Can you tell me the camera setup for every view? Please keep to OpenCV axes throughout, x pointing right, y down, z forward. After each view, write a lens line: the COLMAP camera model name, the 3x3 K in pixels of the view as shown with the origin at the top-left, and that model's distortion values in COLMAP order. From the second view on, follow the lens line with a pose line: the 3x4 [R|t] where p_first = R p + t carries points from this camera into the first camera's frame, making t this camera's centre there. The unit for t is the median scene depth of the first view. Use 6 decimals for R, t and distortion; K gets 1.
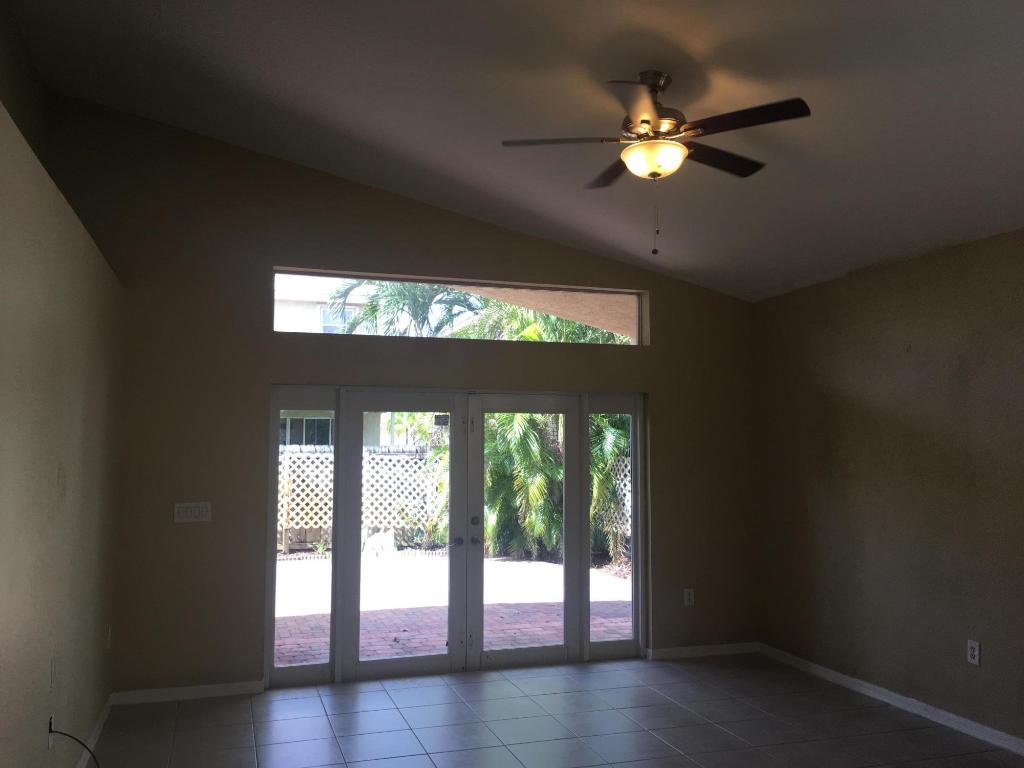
lens RADIAL K [[867.9, 0, 506.2], [0, 867.9, 393.1], [0, 0, 1]] dist [0.072244, -0.093424]
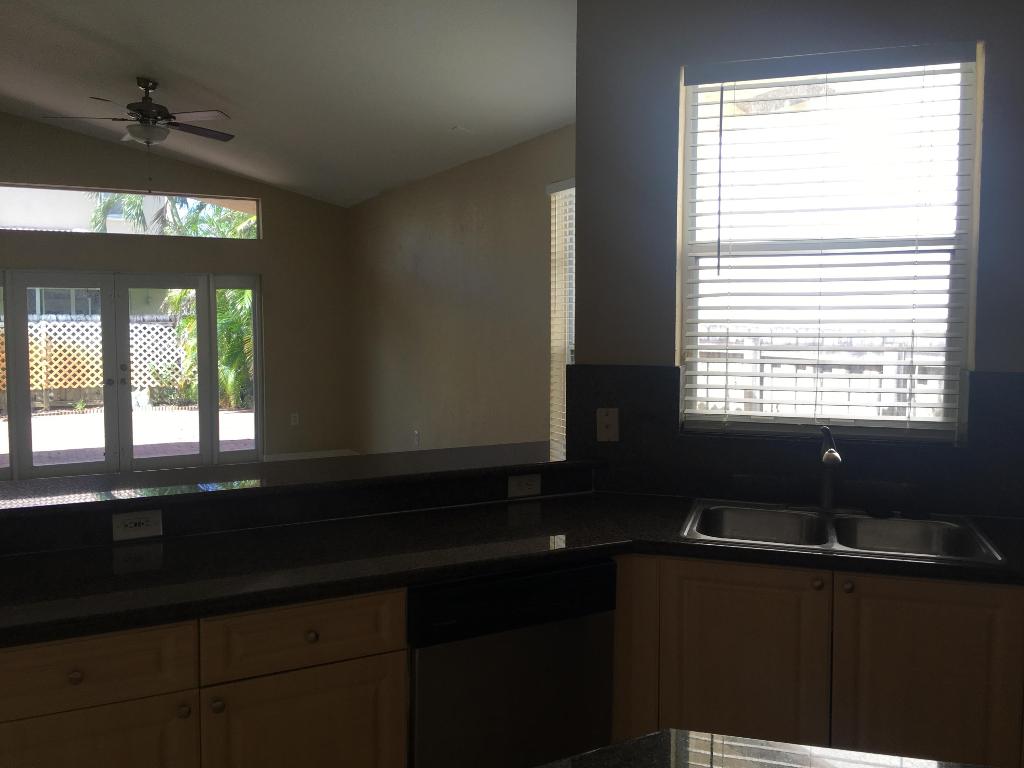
lens RADIAL K [[867.9, 0, 504.2], [0, 867.9, 381.5], [0, 0, 1]] dist [0.072244, -0.093424]
pose [[0.986793, -0.015508, 0.161244, 0.148801], [-0.006257, 0.991015, 0.133607, -0.009306], [-0.161867, -0.132852, 0.977829, -0.205571]]
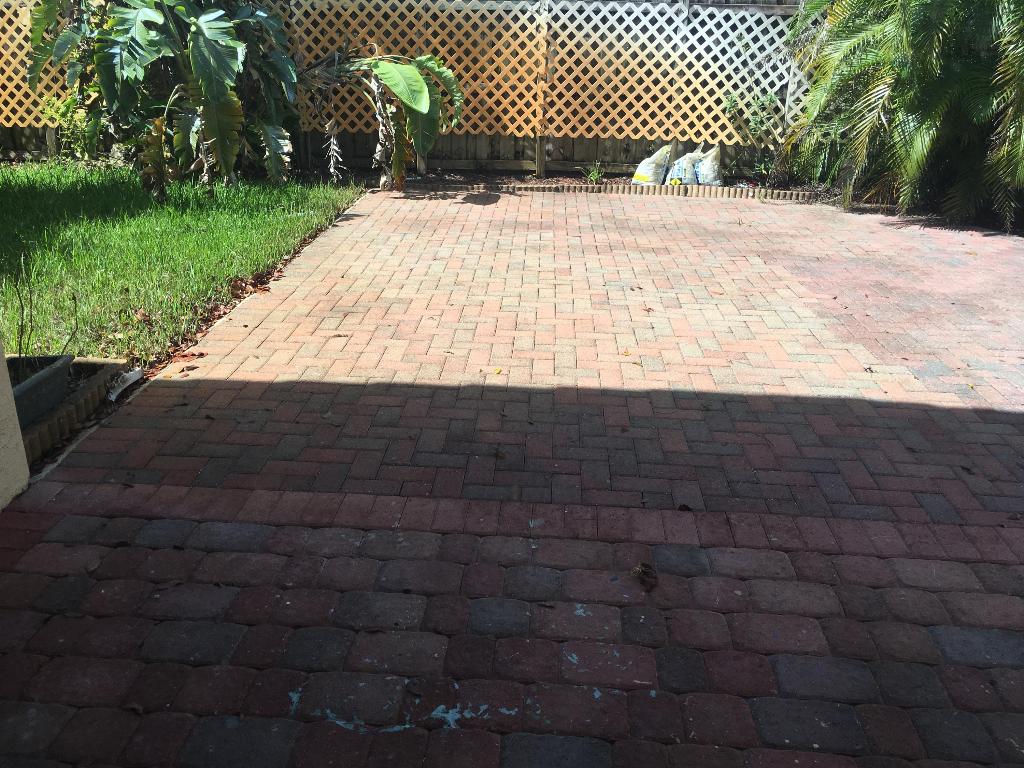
lens RADIAL K [[867.9, 0, 504.7], [0, 867.9, 368.9], [0, 0, 1]] dist [0.072244, -0.093424]
pose [[0.928102, 0.149886, -0.340823, -0.043551], [0.008595, 0.906521, 0.422073, 0.045186], [0.372226, -0.394656, 0.840056, 0.412483]]
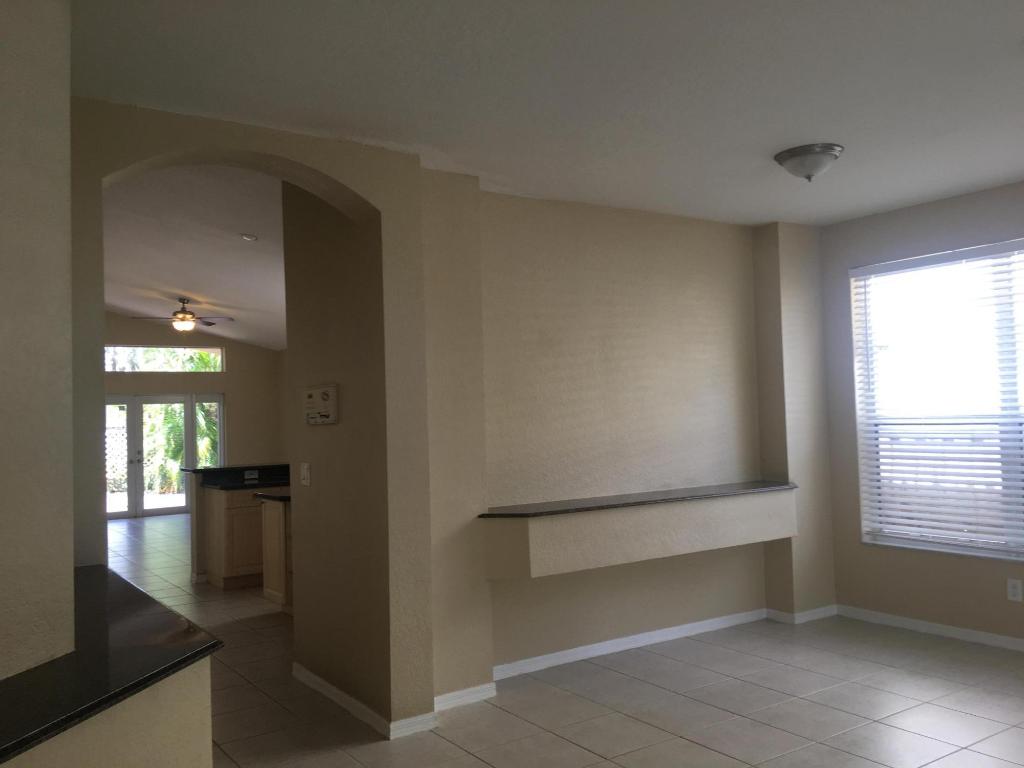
lens RADIAL K [[867.9, 0, 511.0], [0, 867.9, 388.2], [0, 0, 1]] dist [0.072244, -0.093424]
pose [[0.957345, -0.019389, 0.288296, 0.103610], [0.012860, 0.999617, 0.024525, -0.027938], [-0.288661, -0.019771, 0.957227, -0.641343]]
